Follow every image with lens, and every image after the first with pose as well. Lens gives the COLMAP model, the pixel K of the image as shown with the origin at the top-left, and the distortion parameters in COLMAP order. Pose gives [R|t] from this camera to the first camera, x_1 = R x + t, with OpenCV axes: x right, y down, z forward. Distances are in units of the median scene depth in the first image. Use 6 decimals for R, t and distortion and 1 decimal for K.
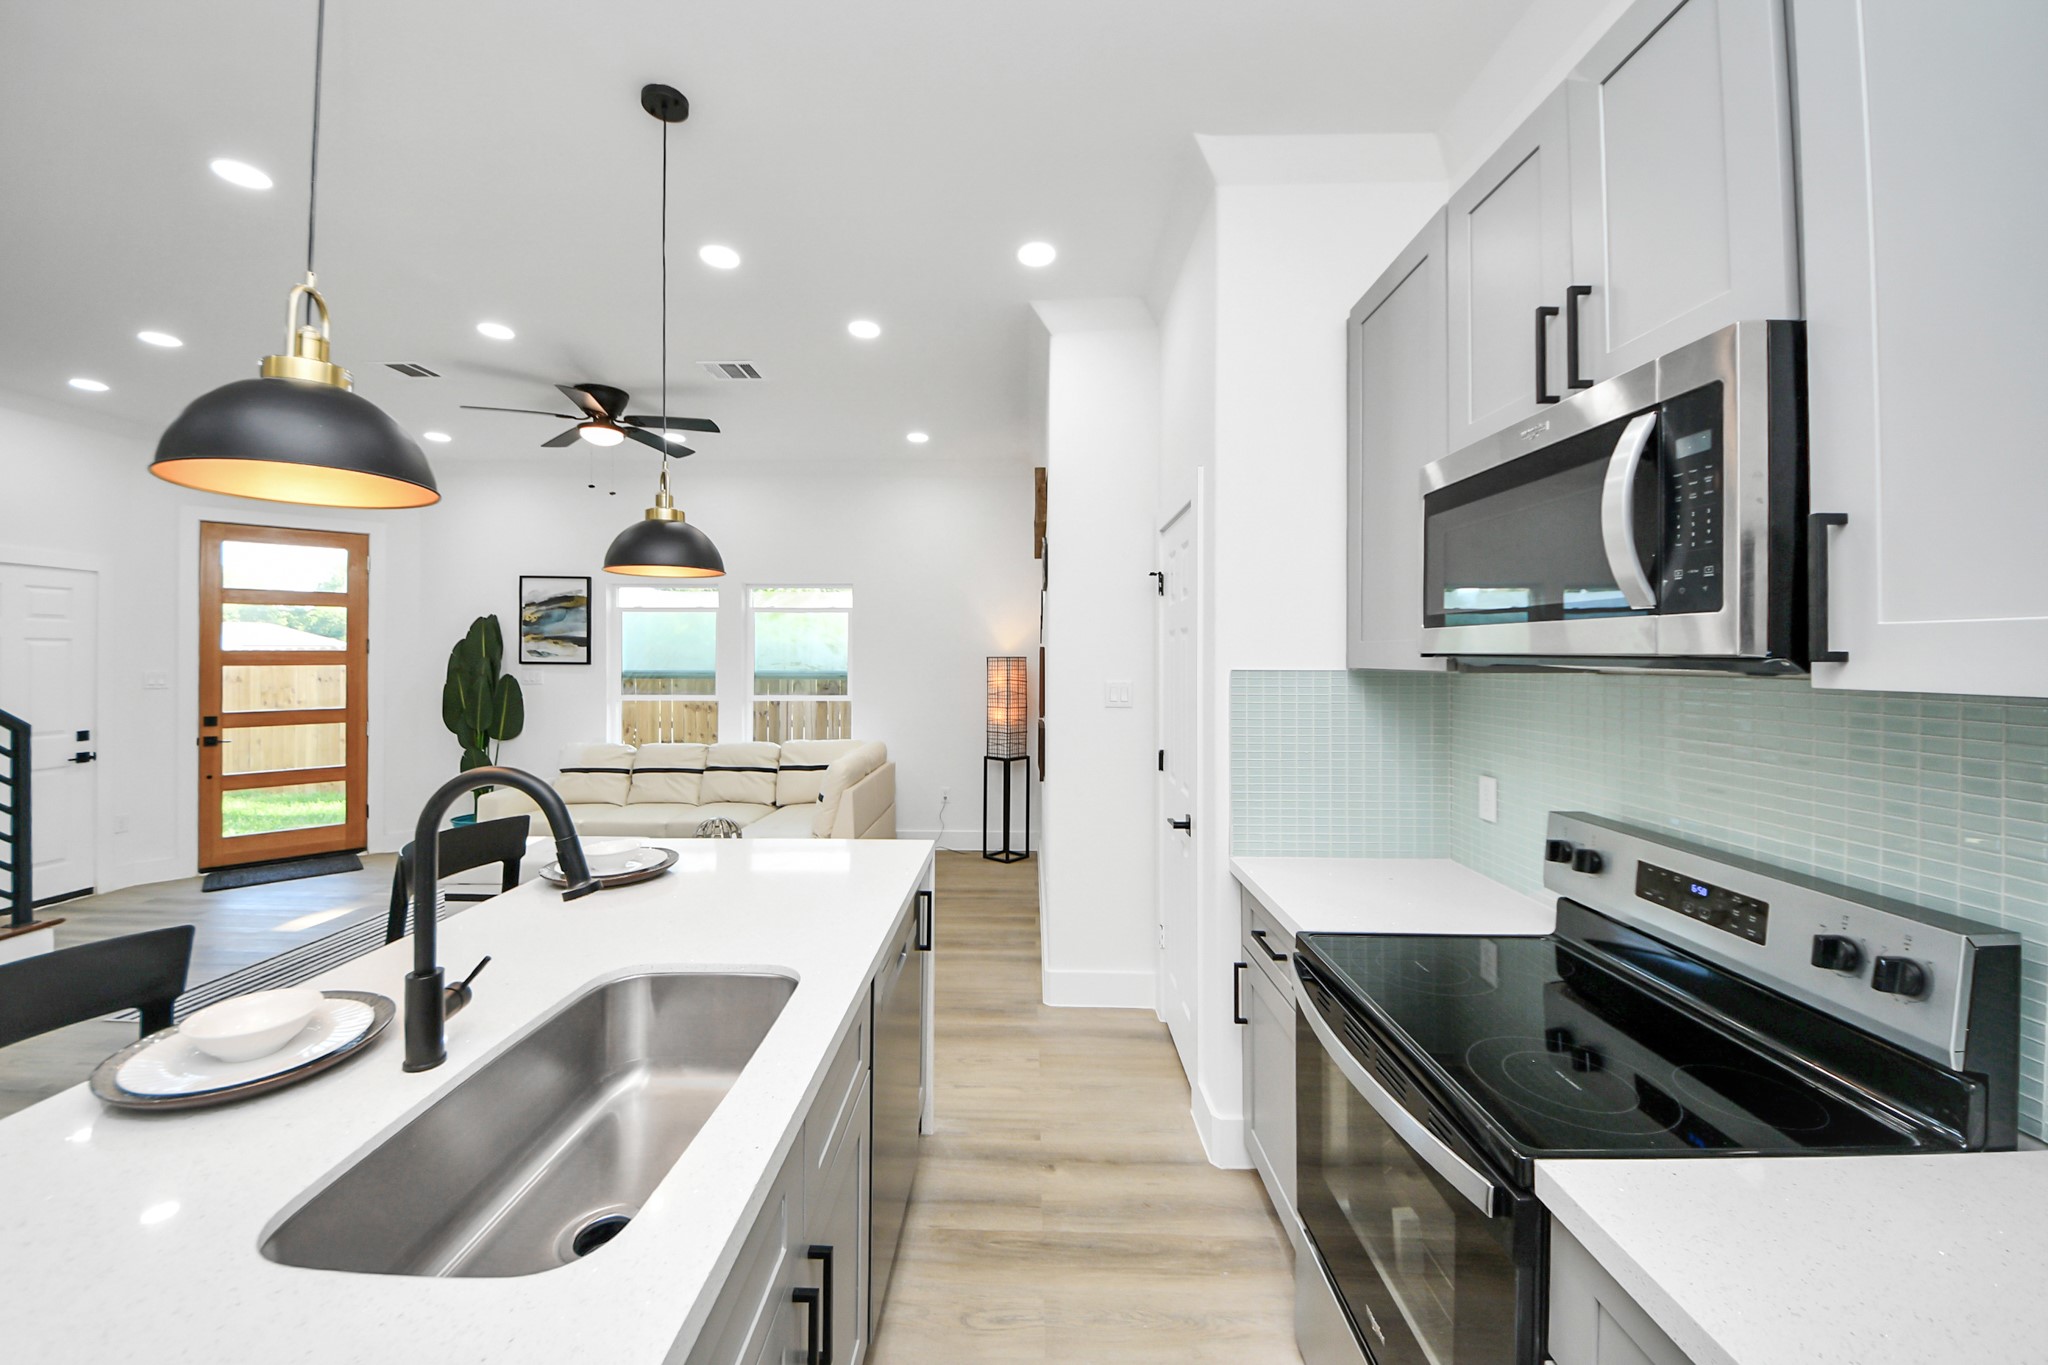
lens RADIAL K [[761.0, 0, 1025.0], [0, 761.0, 668.2], [0, 0, 1]] dist [0.070002, -0.032484]
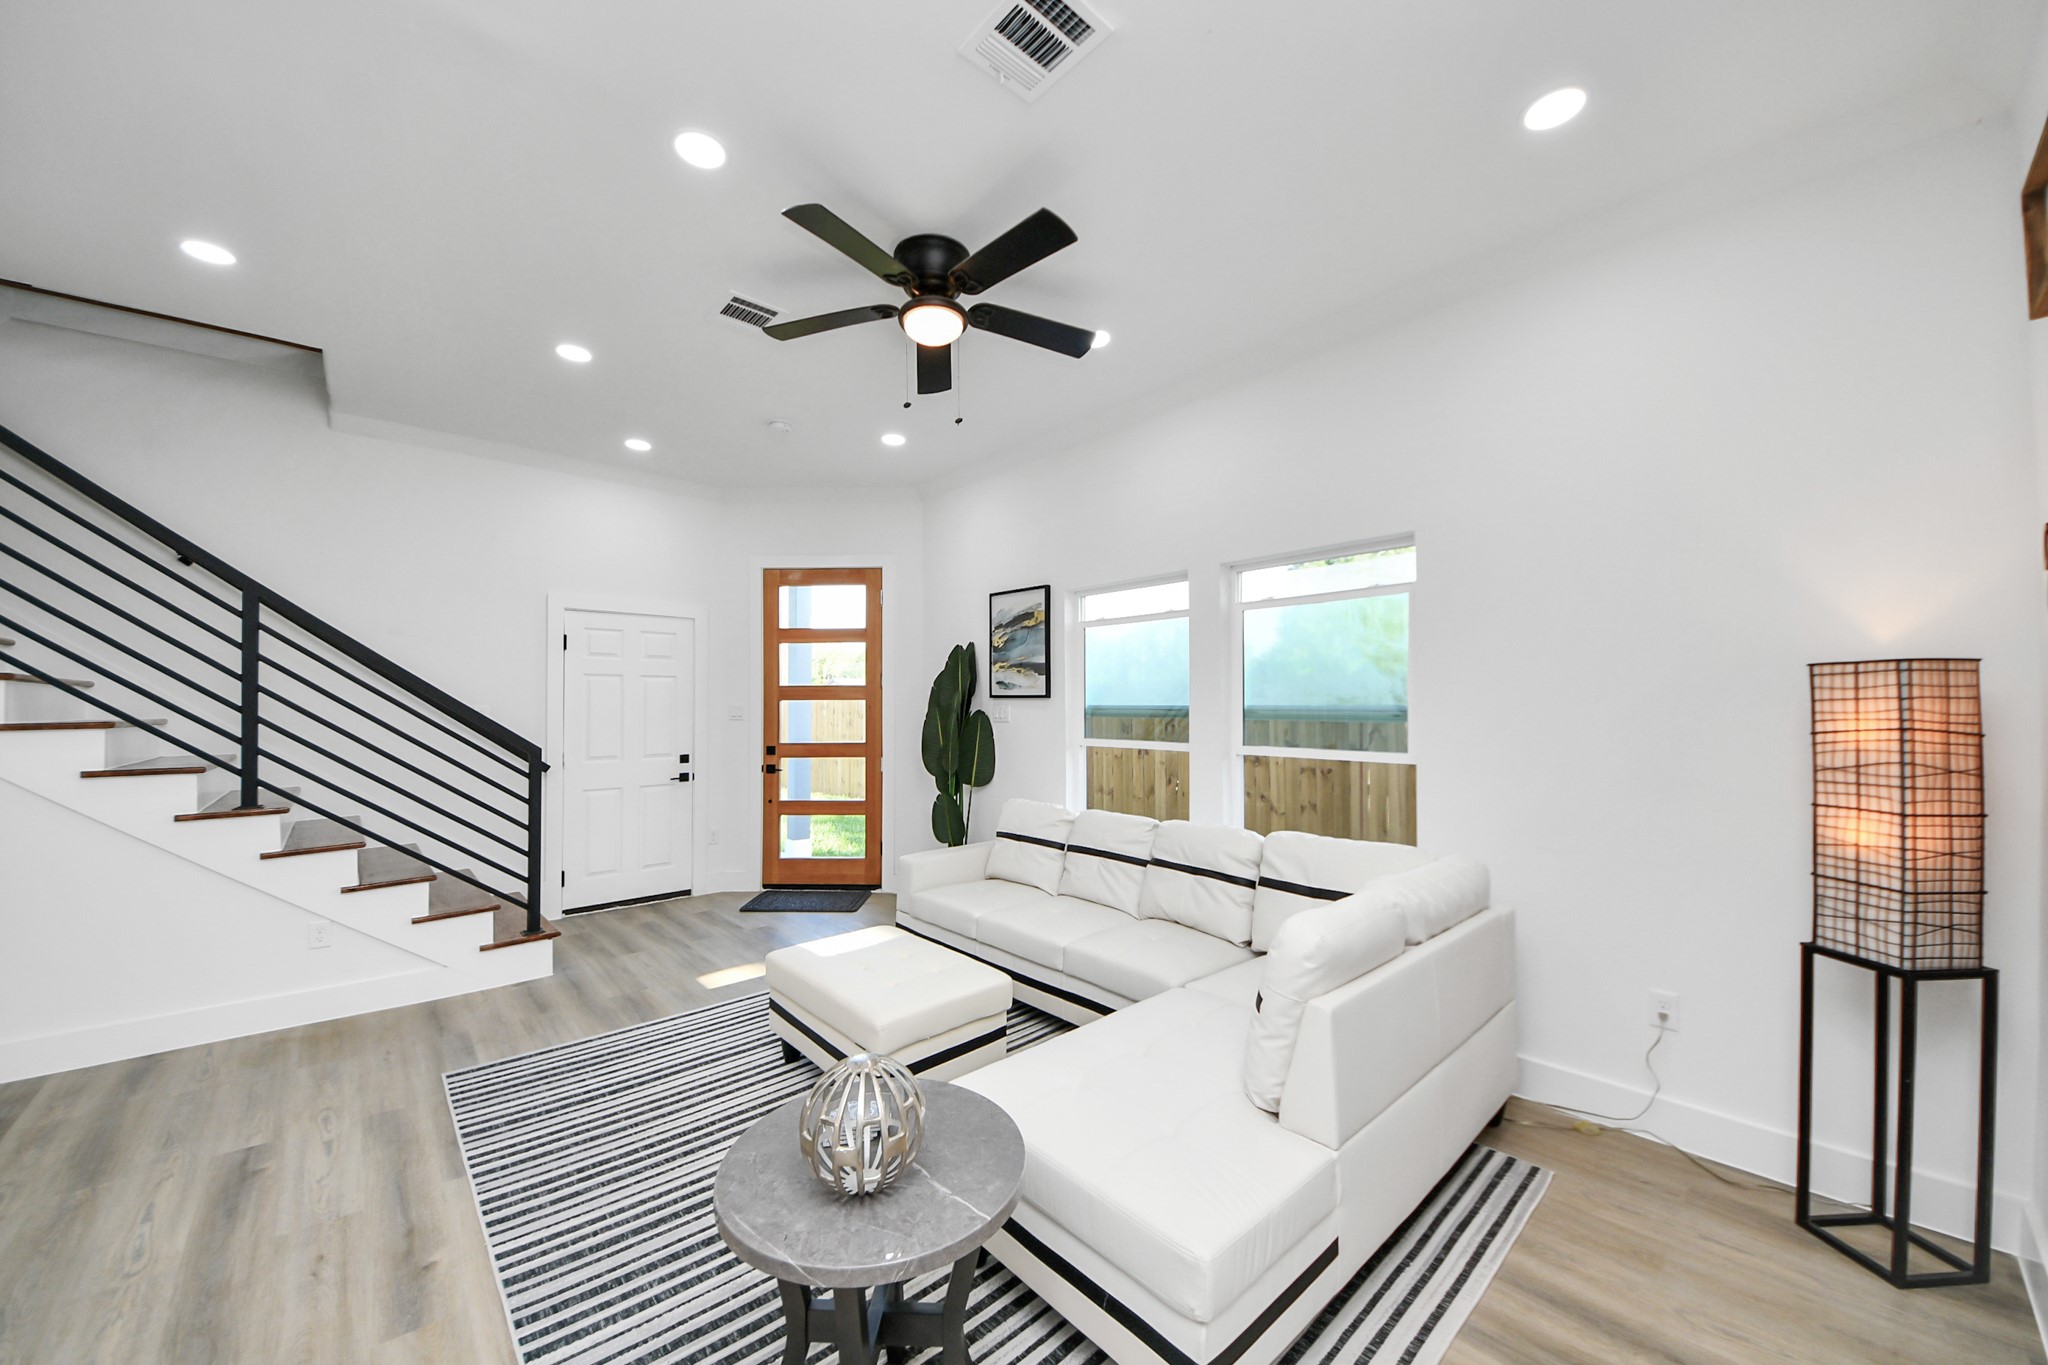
lens RADIAL K [[736.8, 0, 1005.7], [0, 736.8, 699.1], [0, 0, 1]] dist [0.019289, -0.014277]
pose [[0.684511, -0.008136, -0.728957, -0.057044], [-0.008525, 0.999780, -0.019163, 0.011889], [0.728953, 0.019331, 0.684291, 0.499430]]
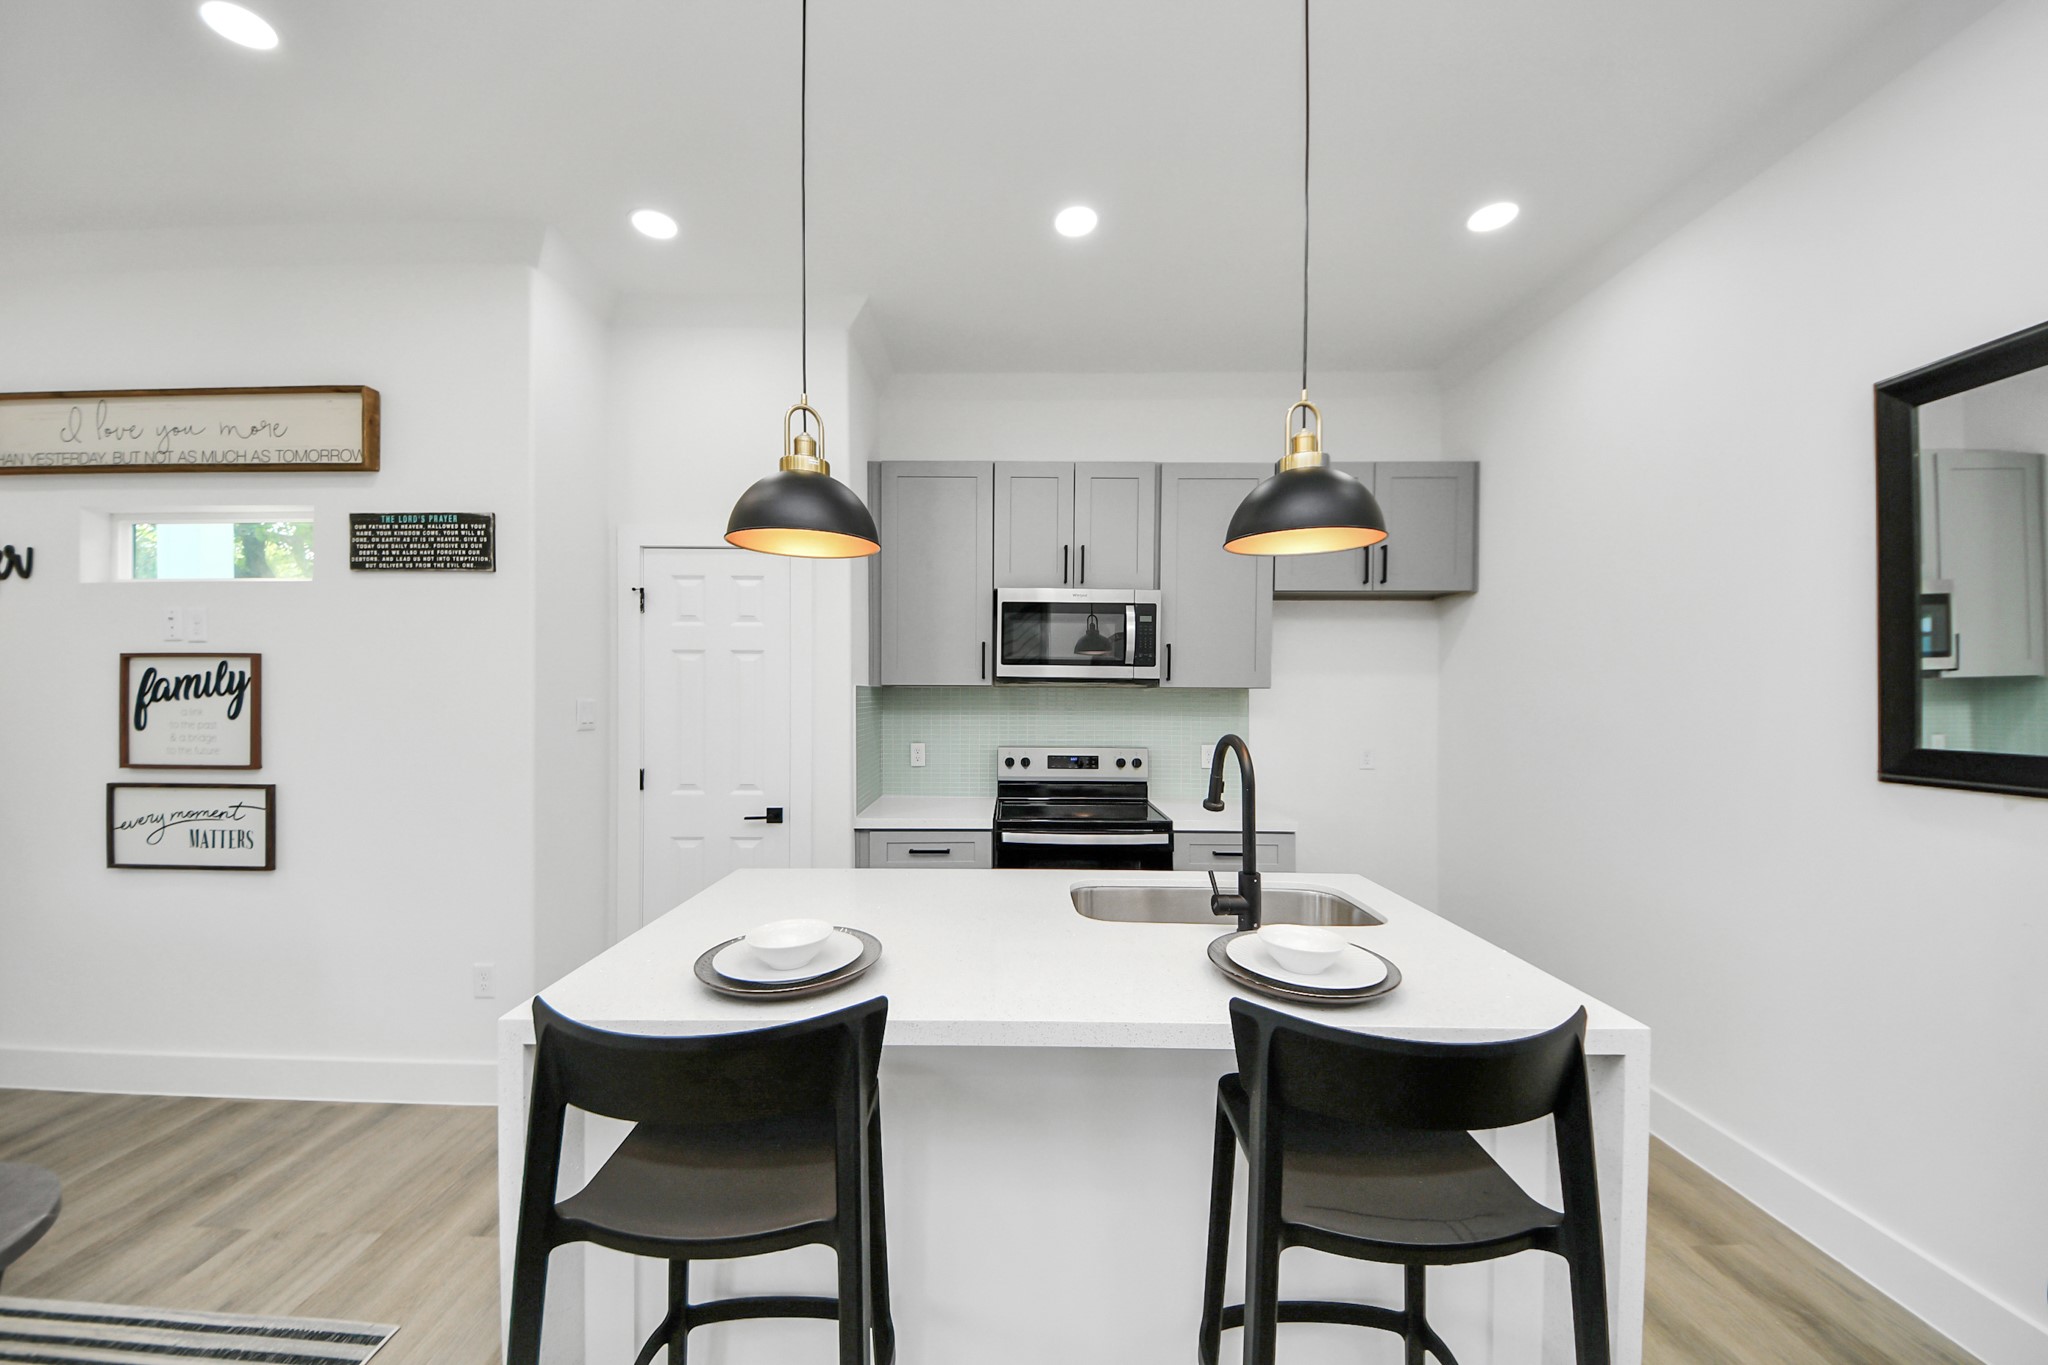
lens RADIAL K [[736.8, 0, 1005.7], [0, 736.8, 699.1], [0, 0, 1]] dist [0.019289, -0.014277]
pose [[-0.024303, -0.006088, 0.999686, -0.457001], [0.010624, 0.999923, 0.006348, 0.009097], [-0.999648, 0.010775, -0.024236, 0.318103]]
